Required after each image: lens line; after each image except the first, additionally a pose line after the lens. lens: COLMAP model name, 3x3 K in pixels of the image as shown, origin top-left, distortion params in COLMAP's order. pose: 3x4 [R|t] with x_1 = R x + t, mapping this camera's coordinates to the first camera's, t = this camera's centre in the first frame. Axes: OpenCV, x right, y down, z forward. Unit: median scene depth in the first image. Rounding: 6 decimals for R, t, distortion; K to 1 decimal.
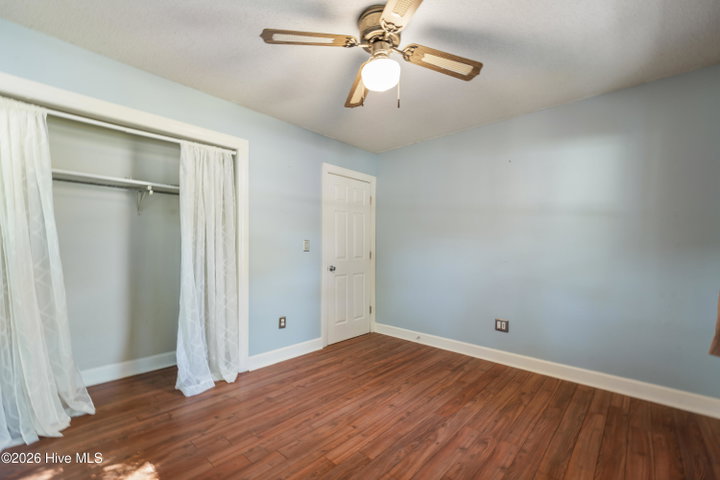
lens RADIAL K [[313.9, 0, 355.8], [0, 313.9, 255.6], [0, 0, 1]] dist [0.001293, -0.000007]
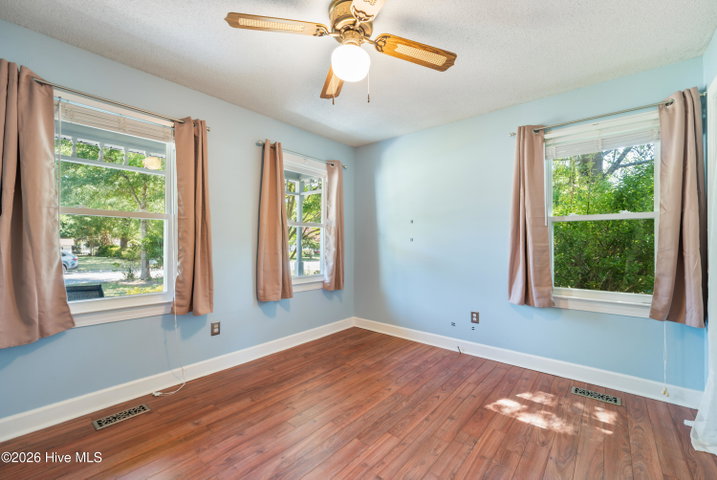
lens RADIAL K [[299.8, 0, 359.2], [0, 299.8, 243.7], [0, 0, 1]] dist [0.001640, -0.000194]
pose [[-0.998446, -0.007972, -0.055151, 0.072059], [-0.009679, 0.999480, 0.030753, -0.034290], [0.054877, 0.031239, -0.998004, 1.413120]]
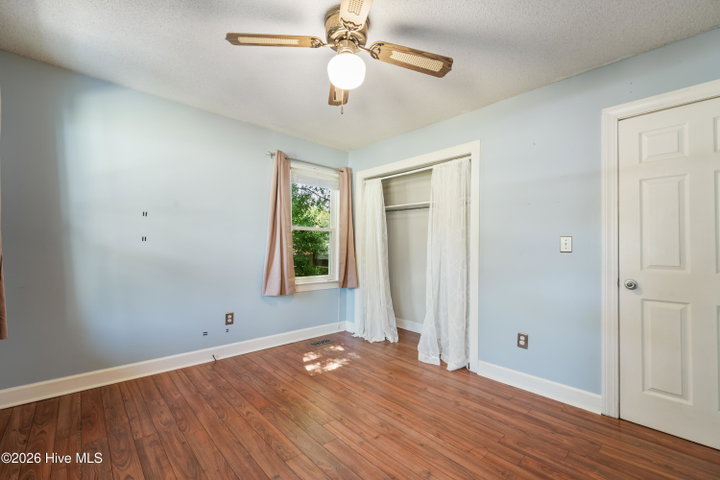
lens RADIAL K [[301.1, 0, 360.7], [0, 301.1, 243.8], [0, 0, 1]] dist [0.001640, -0.000194]
pose [[-0.075625, -0.019791, -0.996940, 0.741080], [-0.038622, 0.999111, -0.016905, -0.006081], [0.996388, 0.037226, -0.076322, 0.828342]]
